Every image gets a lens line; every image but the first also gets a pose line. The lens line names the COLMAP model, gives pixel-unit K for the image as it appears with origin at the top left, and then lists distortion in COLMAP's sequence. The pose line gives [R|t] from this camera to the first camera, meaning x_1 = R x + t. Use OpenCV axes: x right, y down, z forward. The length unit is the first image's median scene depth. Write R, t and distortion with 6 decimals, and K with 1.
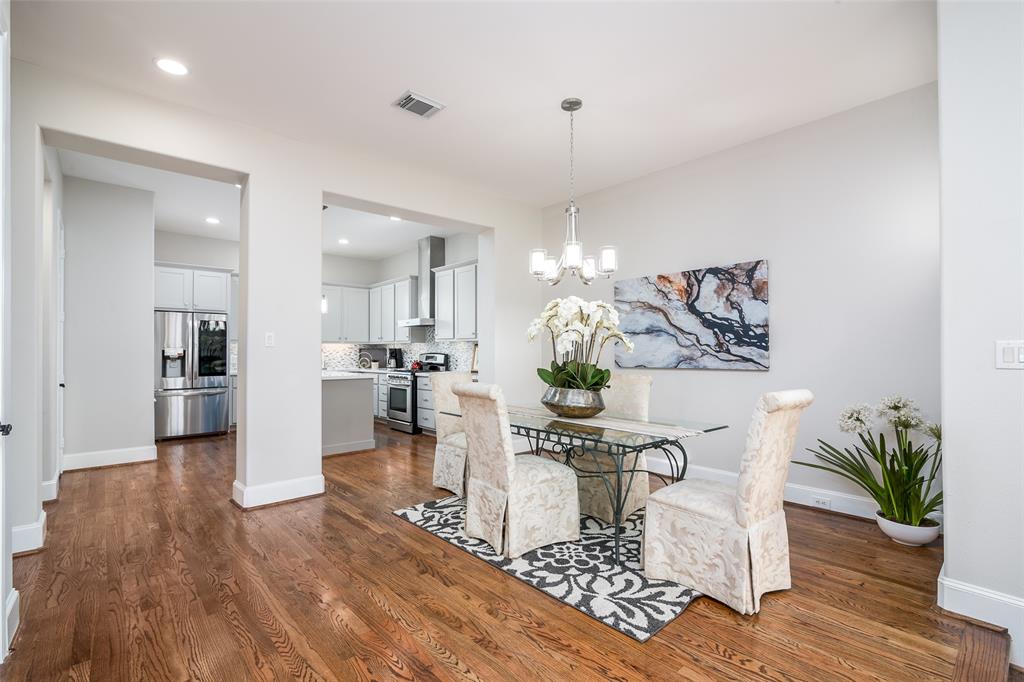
lens RADIAL K [[469.5, 0, 518.6], [0, 469.5, 345.6], [0, 0, 1]] dist [-0.023331, 0.002066]
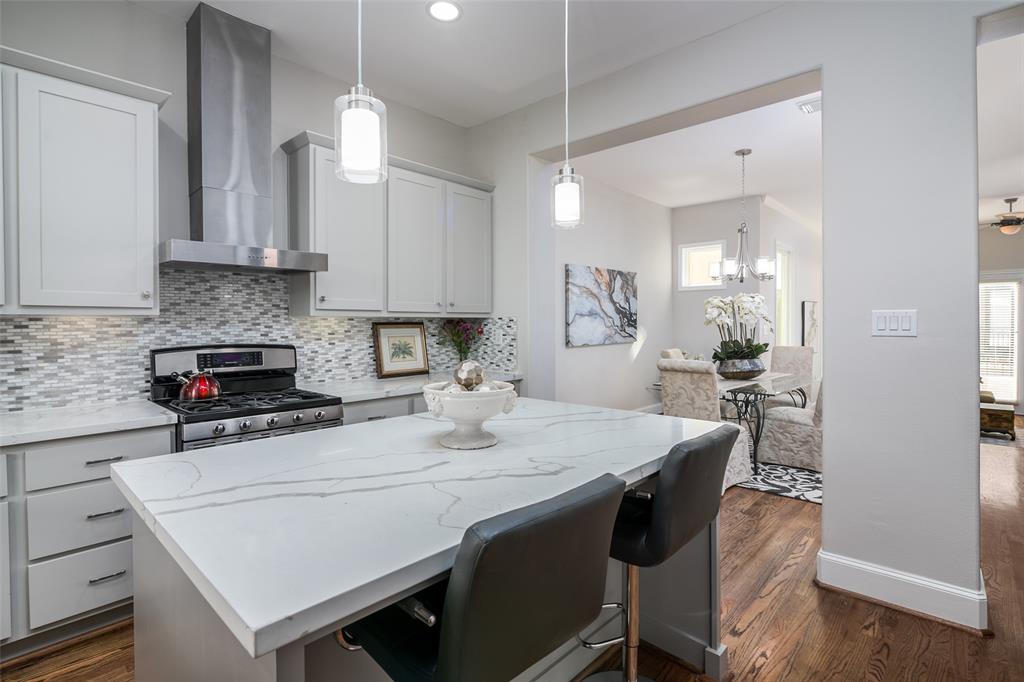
lens RADIAL K [[469.5, 0, 511.9], [0, 469.5, 328.2], [0, 0, 1]] dist [-0.023331, 0.002066]
pose [[-0.051711, -0.010437, 0.998608, -0.996699], [-0.011779, 0.999882, 0.009840, -0.004758], [-0.998593, -0.011254, -0.051828, 1.423636]]
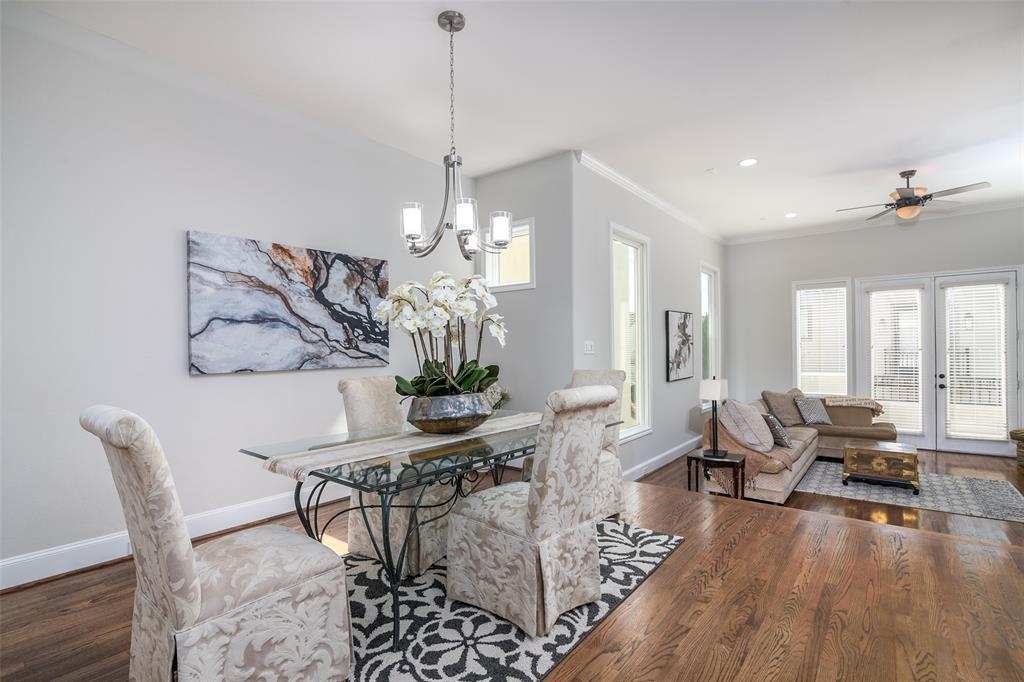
lens RADIAL K [[469.5, 0, 516.4], [0, 469.5, 346.4], [0, 0, 1]] dist [-0.023331, 0.002066]
pose [[-0.161055, 0.007148, 0.986920, -0.529190], [-0.002123, 0.999969, -0.007589, 0.015661], [-0.986943, -0.003318, -0.161034, 0.832251]]
